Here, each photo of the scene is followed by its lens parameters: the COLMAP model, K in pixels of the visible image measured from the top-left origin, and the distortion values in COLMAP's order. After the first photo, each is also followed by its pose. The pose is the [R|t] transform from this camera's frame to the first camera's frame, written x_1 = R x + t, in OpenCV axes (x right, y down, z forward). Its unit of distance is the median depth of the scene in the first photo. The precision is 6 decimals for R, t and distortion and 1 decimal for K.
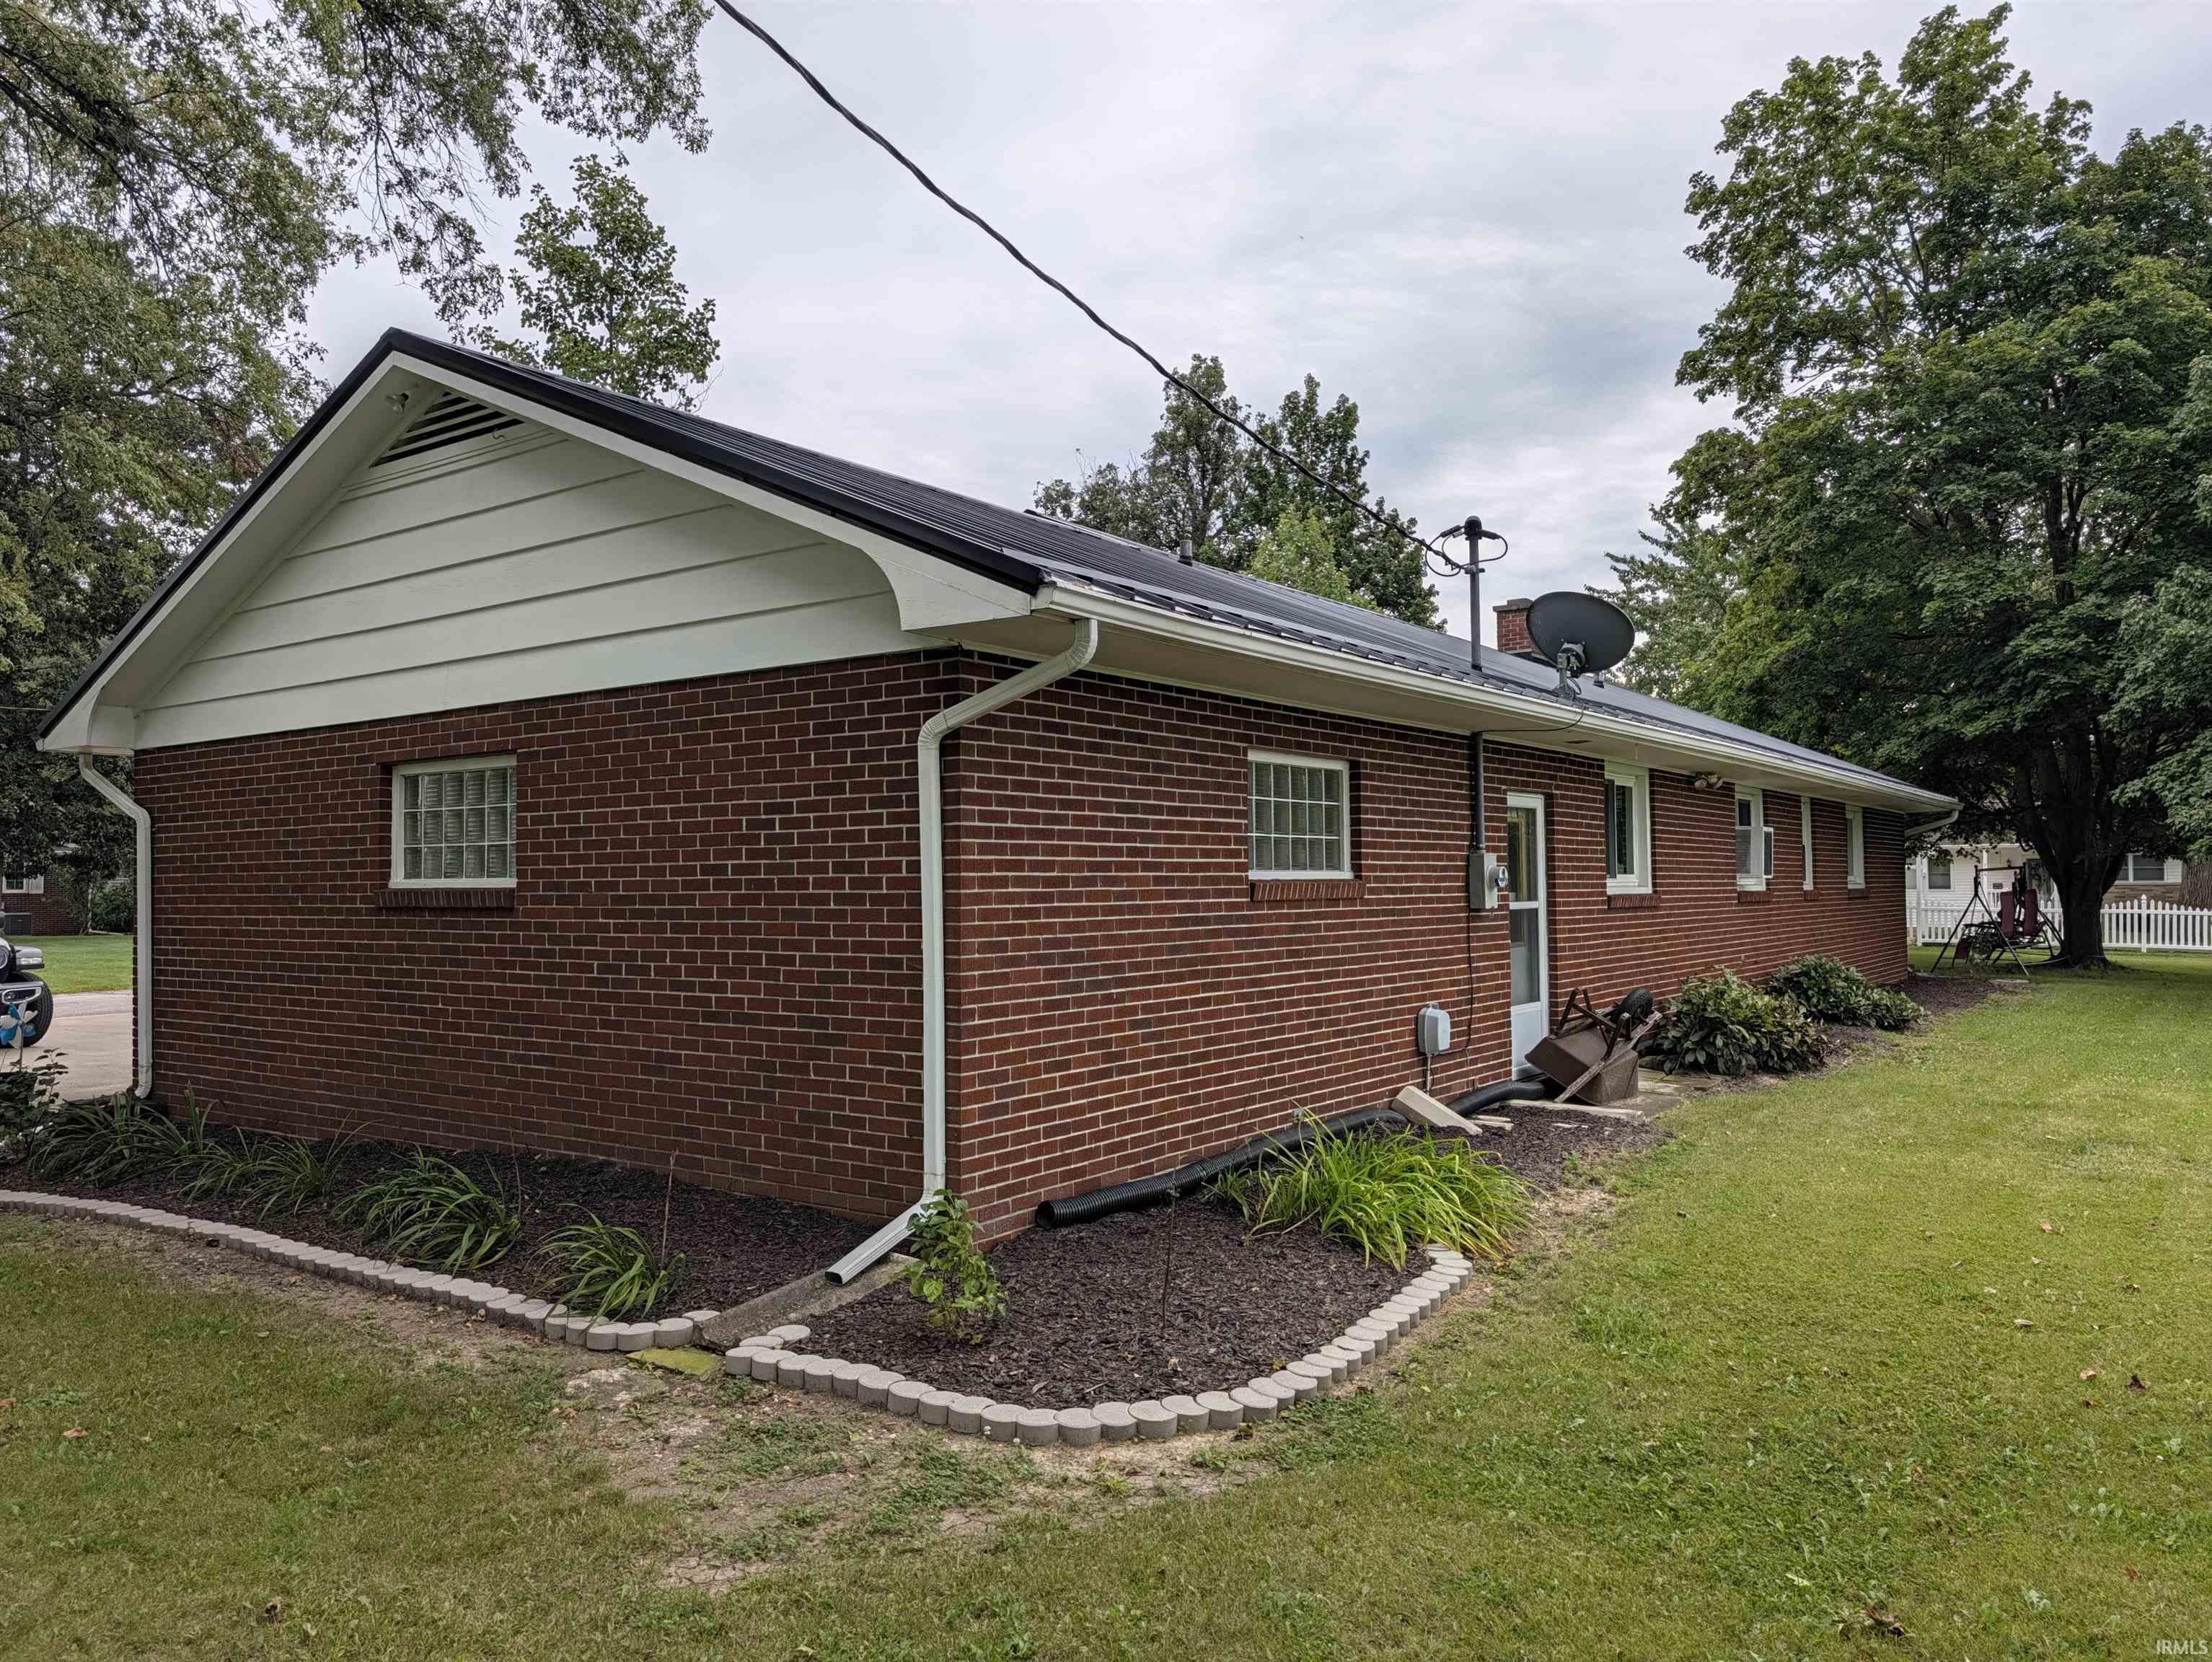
lens RADIAL K [[1585.9, 0, 1106.0], [0, 1585.9, 831.0], [0, 0, 1]] dist [-0.003301, -0.002764]
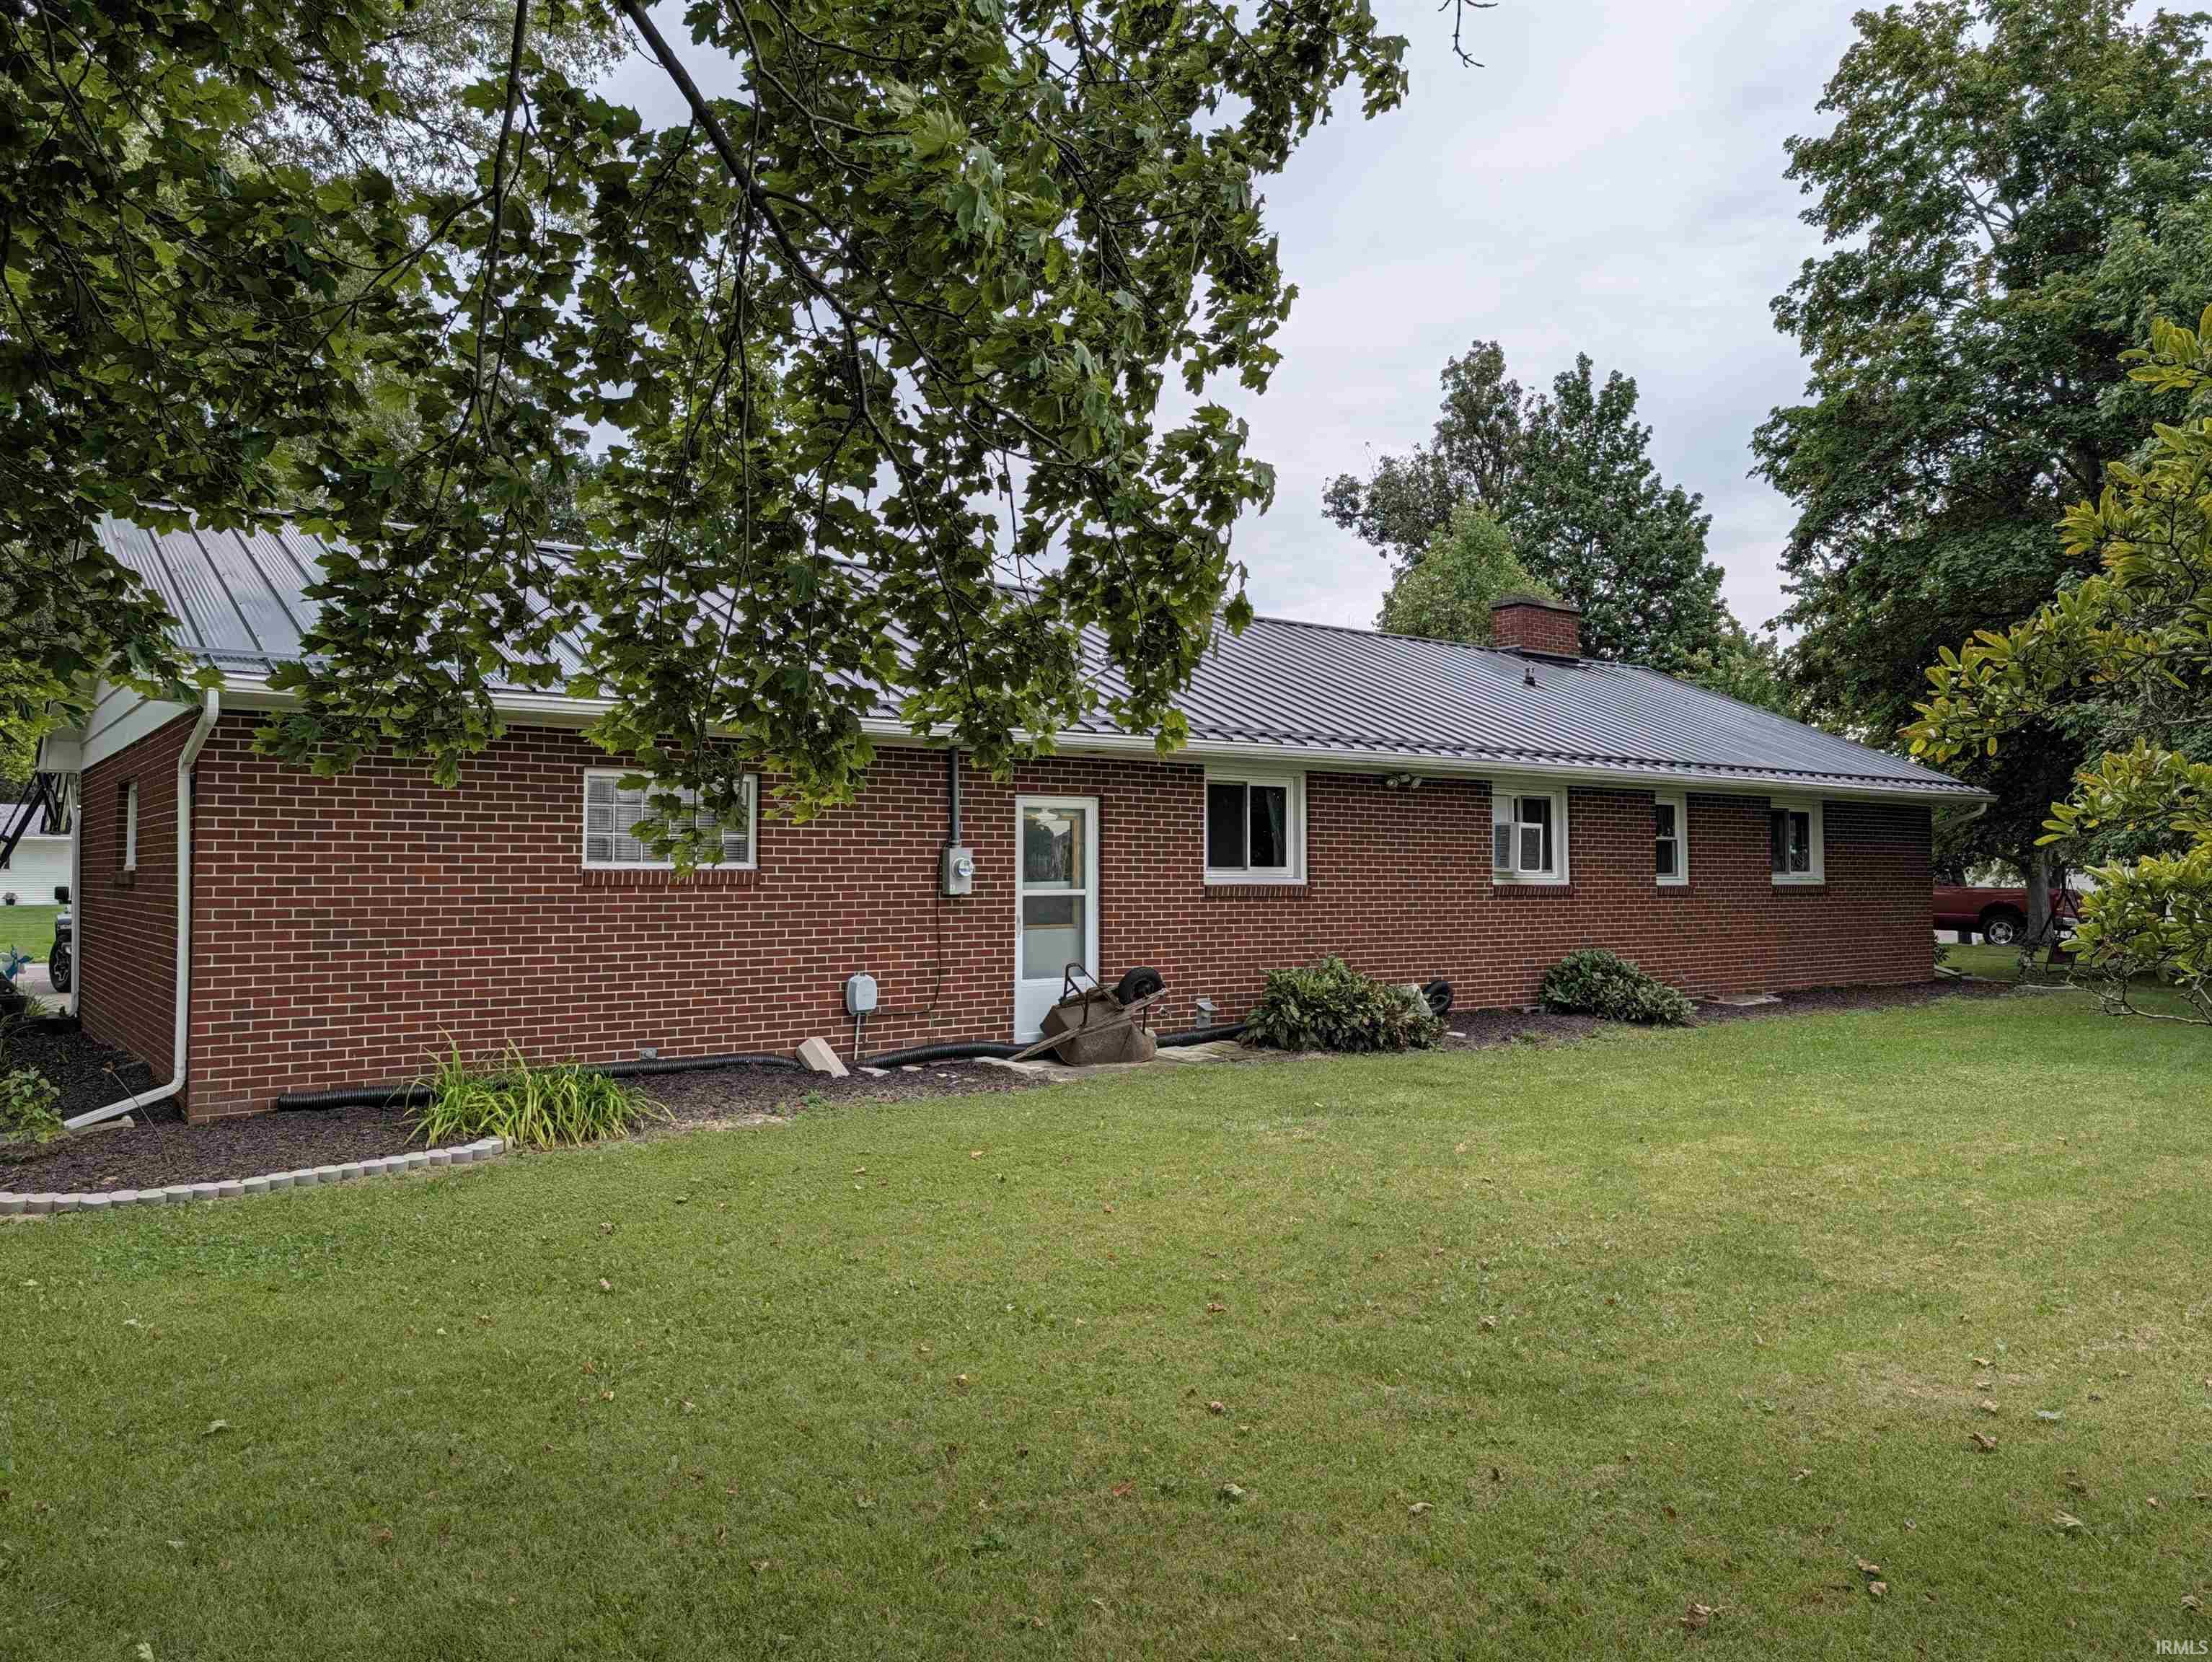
lens RADIAL K [[1572.7, 0, 1106.0], [0, 1572.7, 831.0], [0, 0, 1]] dist [-0.002991, 0.001857]
pose [[0.959519, 0.002291, -0.281634, 0.120027], [0.000457, 0.999953, 0.009692, -0.001877], [0.281643, -0.009429, 0.959473, -0.017721]]
